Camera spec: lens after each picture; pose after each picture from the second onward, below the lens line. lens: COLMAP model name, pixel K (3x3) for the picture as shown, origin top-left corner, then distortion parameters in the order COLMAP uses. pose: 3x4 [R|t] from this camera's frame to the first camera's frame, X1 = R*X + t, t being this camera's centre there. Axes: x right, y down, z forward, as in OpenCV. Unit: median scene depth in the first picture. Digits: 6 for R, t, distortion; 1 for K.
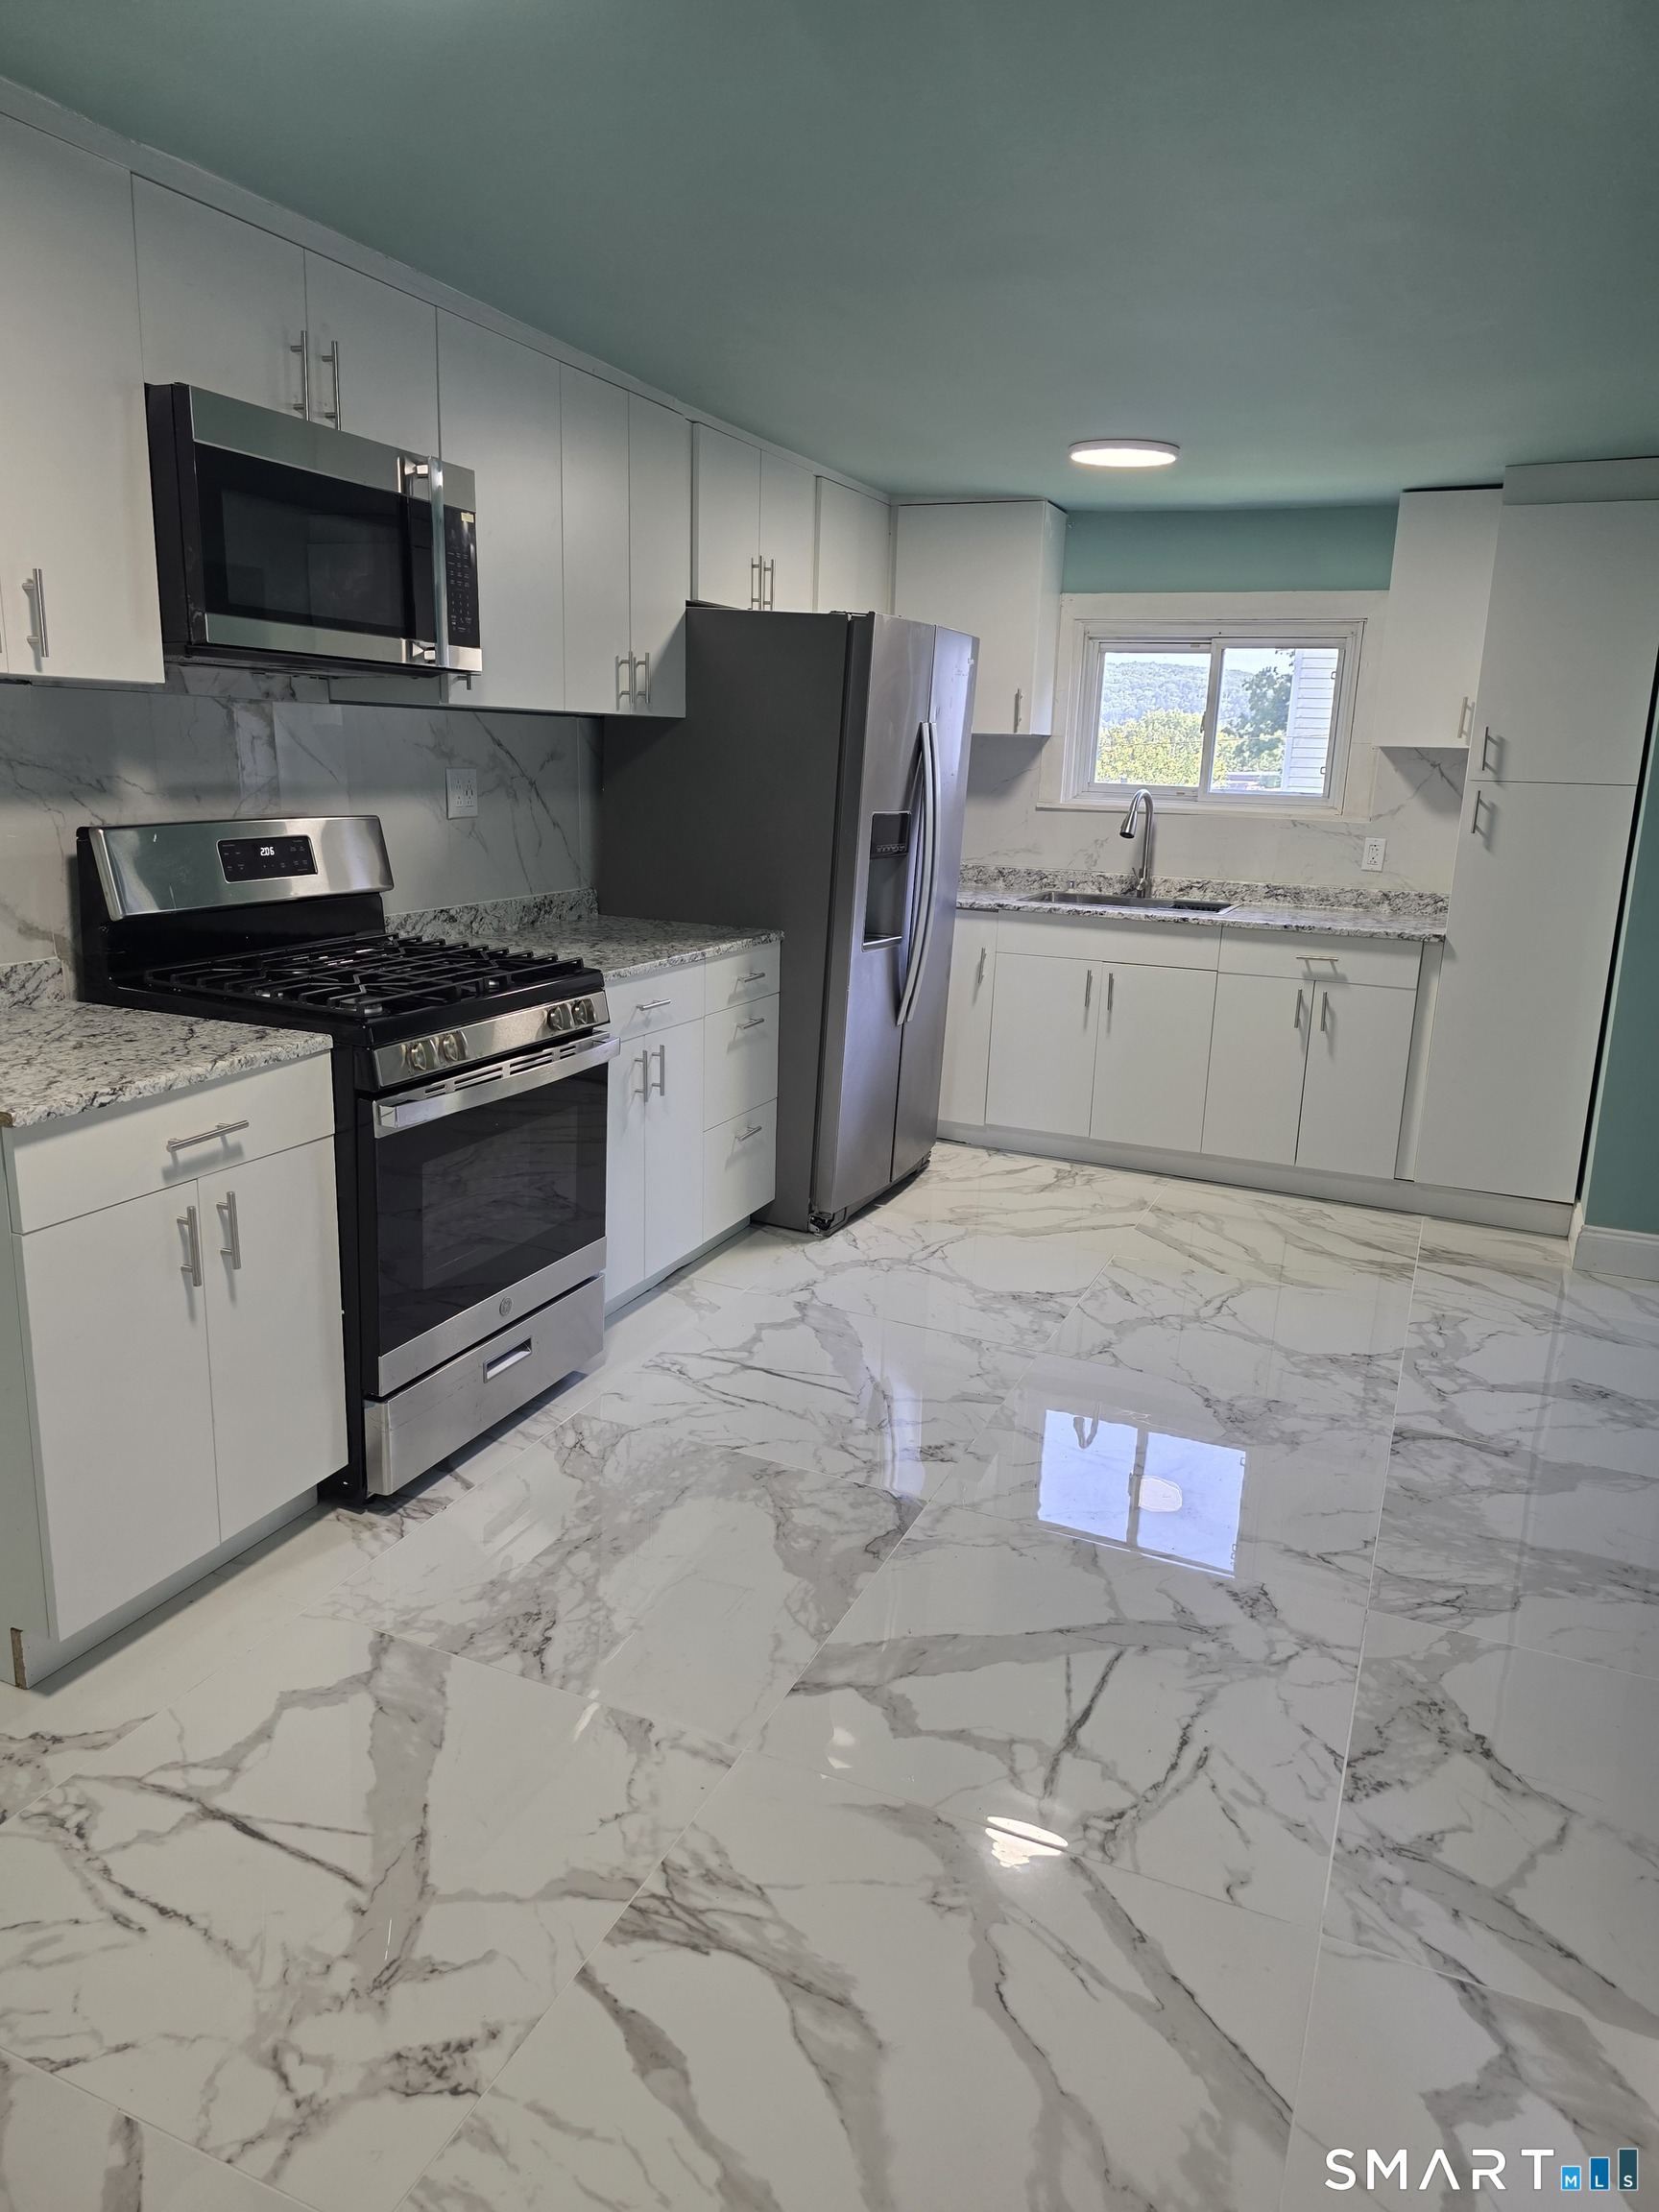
lens RADIAL K [[1488.5, 0, 828.2], [0, 1488.5, 1091.9], [0, 0, 1]] dist [0.042882, -0.037011]
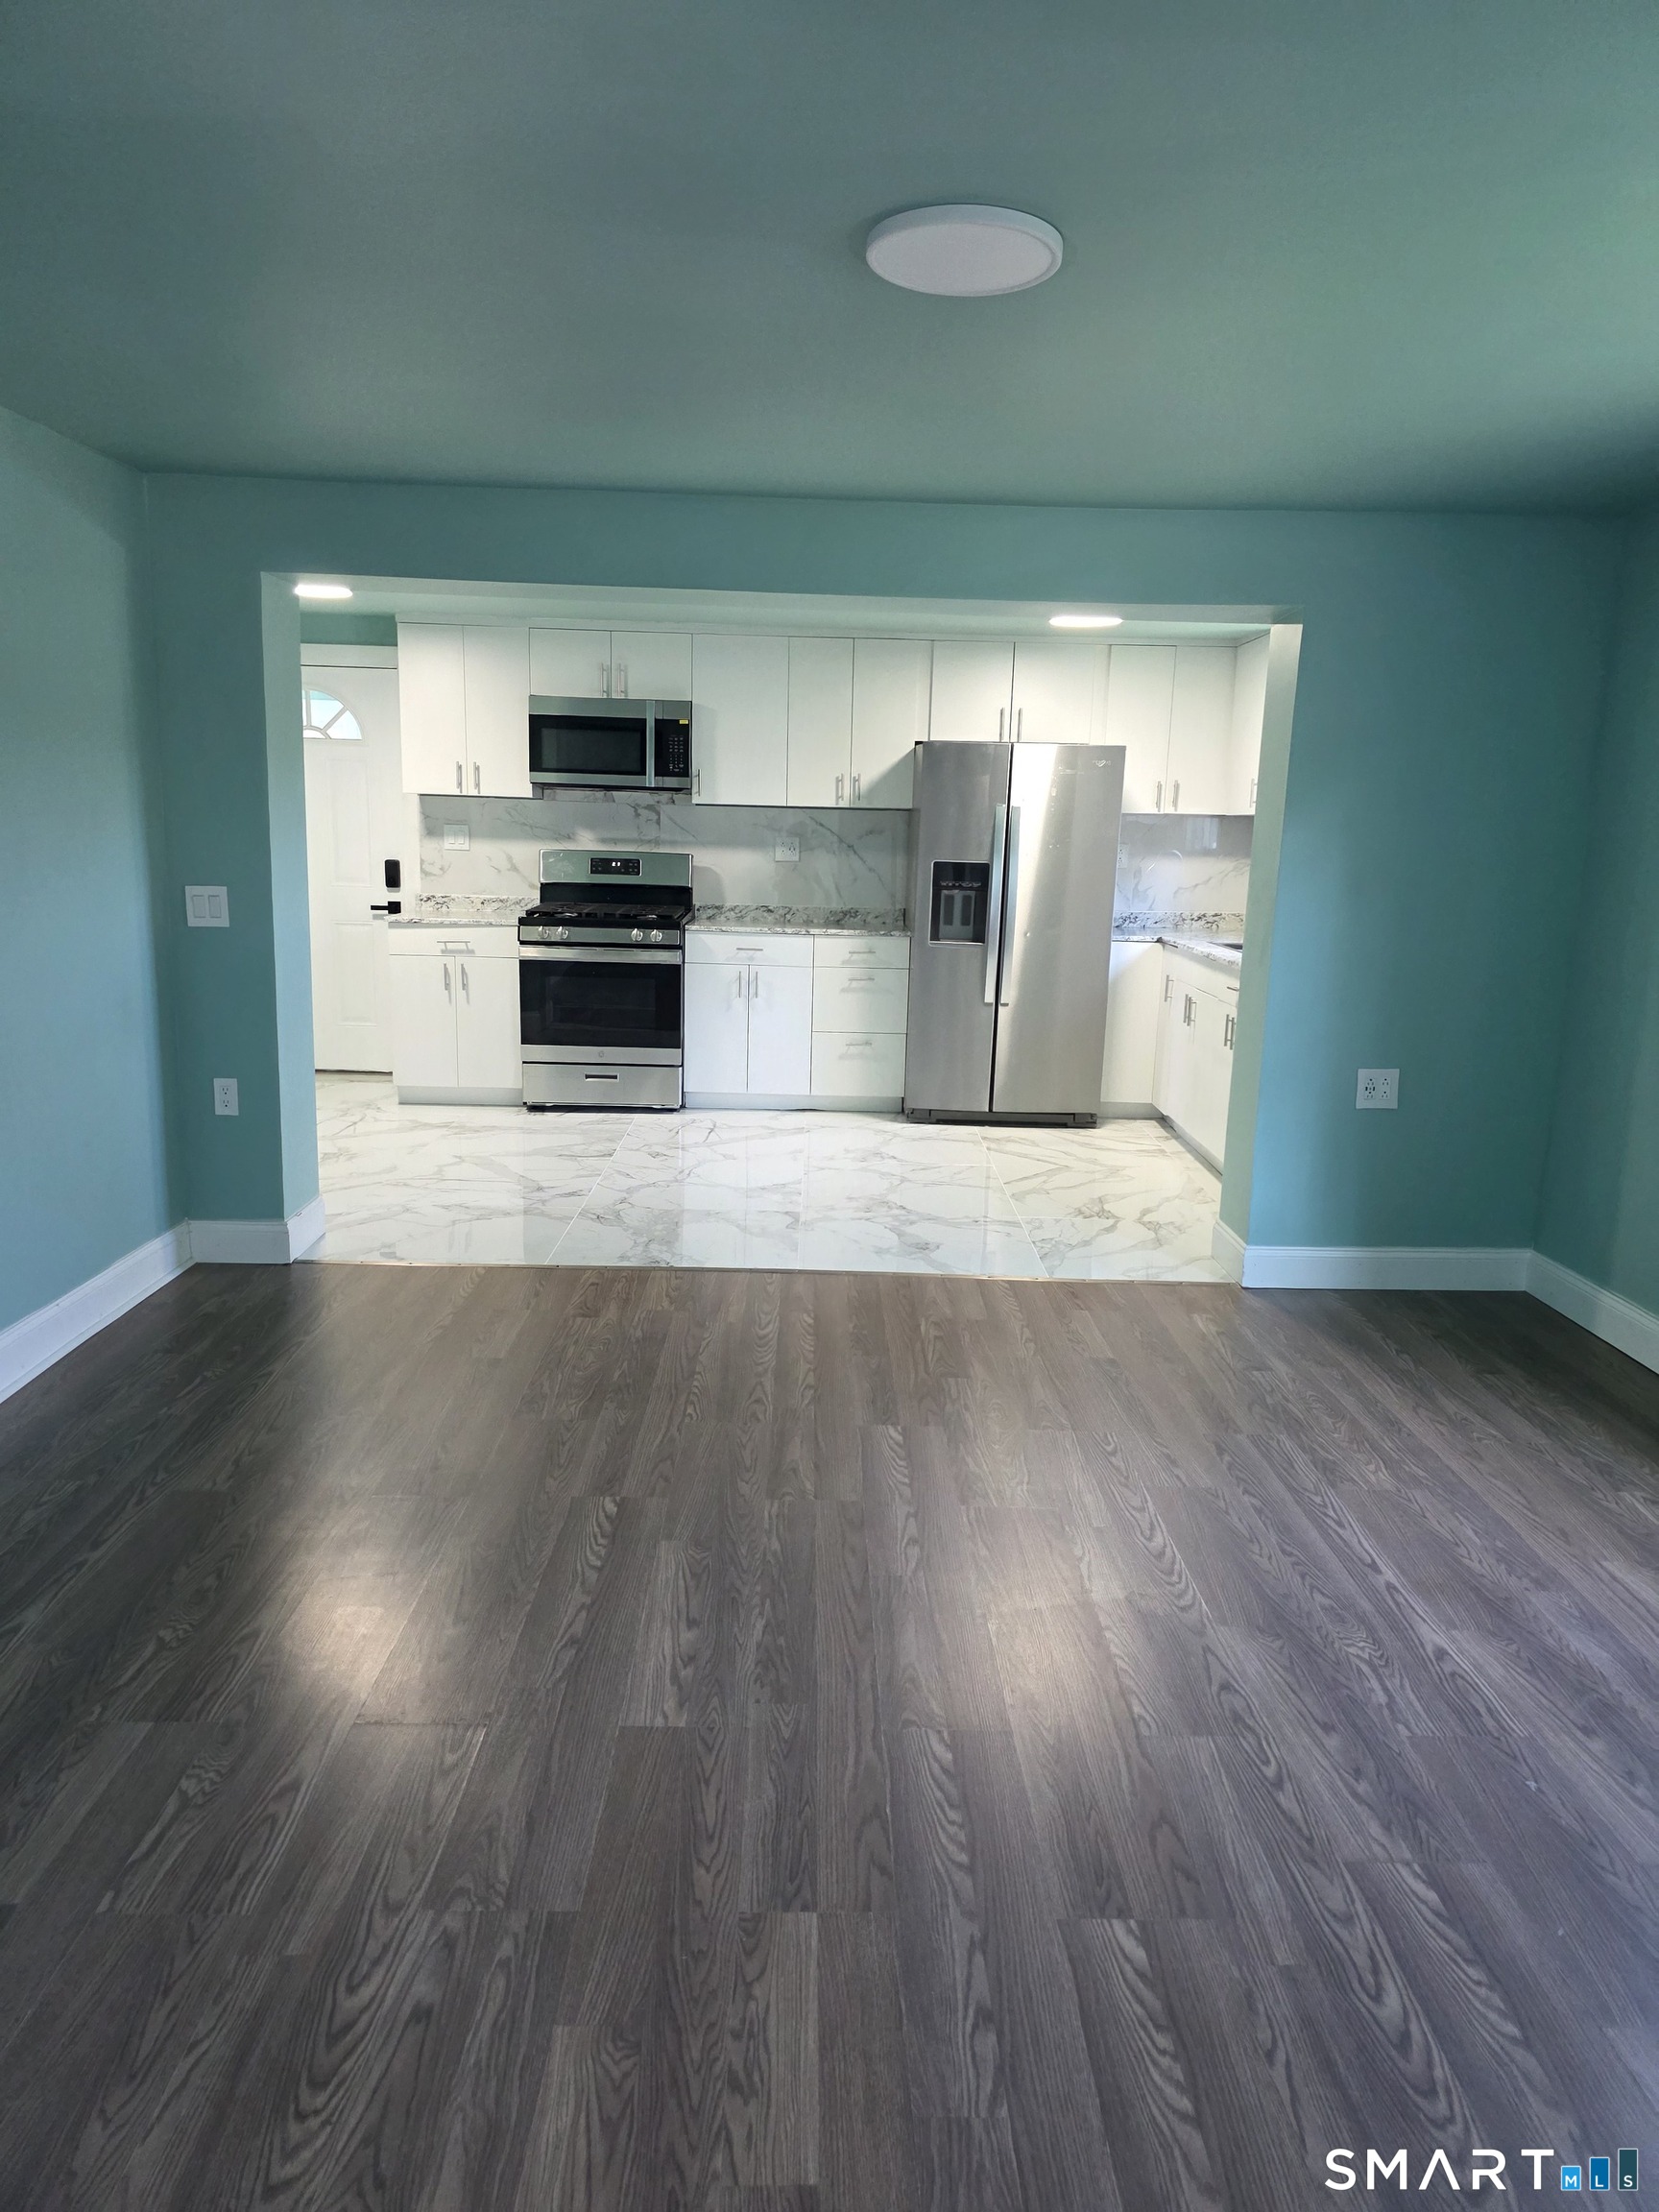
lens RADIAL K [[1488.5, 0, 830.4], [0, 1488.5, 1099.2], [0, 0, 1]] dist [0.042882, -0.037011]
pose [[0.398021, 0.137213, -0.907056, 2.455134], [-0.221587, 0.973854, 0.050084, 0.017896], [0.890212, 0.181057, 0.418019, 0.432442]]
